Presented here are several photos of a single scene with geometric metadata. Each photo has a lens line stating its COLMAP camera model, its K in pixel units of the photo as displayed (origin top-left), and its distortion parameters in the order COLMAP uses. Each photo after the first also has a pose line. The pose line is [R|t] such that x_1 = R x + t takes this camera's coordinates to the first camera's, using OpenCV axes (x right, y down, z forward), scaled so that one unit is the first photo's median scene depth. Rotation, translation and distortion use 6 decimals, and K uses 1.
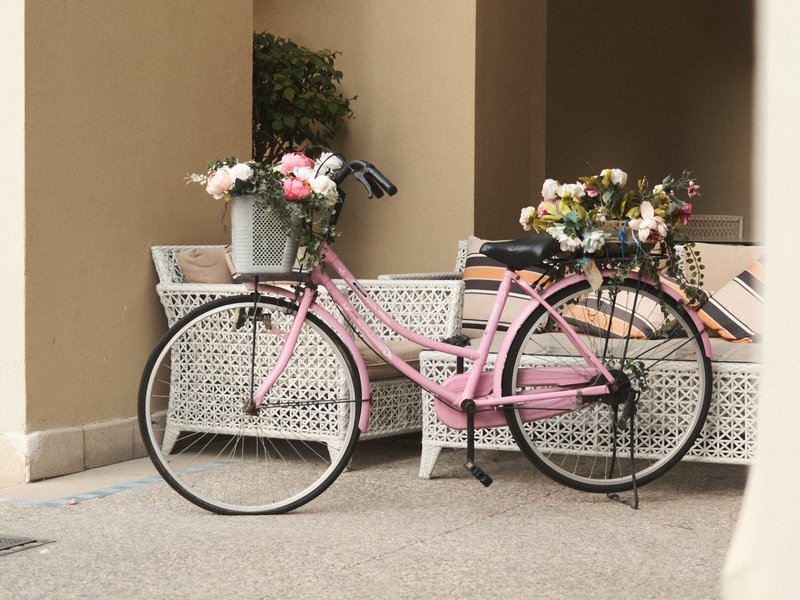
lens RADIAL K [[1801.4, 0, 401.1], [0, 1801.4, 302.4], [0, 0, 1]] dist [0.026508, 0.000000]
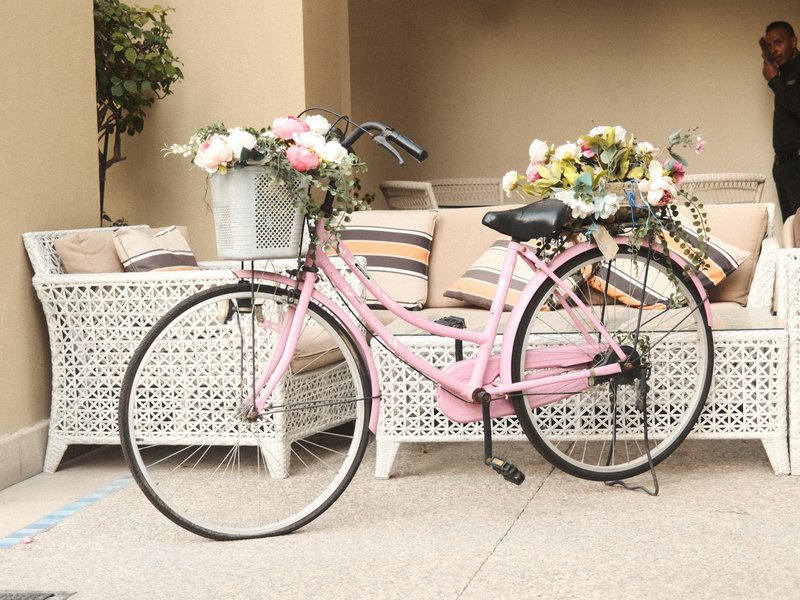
lens RADIAL K [[1801.4, 0, 399.2], [0, 1801.4, 296.9], [0, 0, 1]] dist [0.026508, 0.000000]
pose [[0.965502, -0.050677, 0.255416, -0.223175], [0.047497, 0.998698, 0.018607, -0.009735], [-0.256026, -0.005834, 0.966652, 0.144472]]
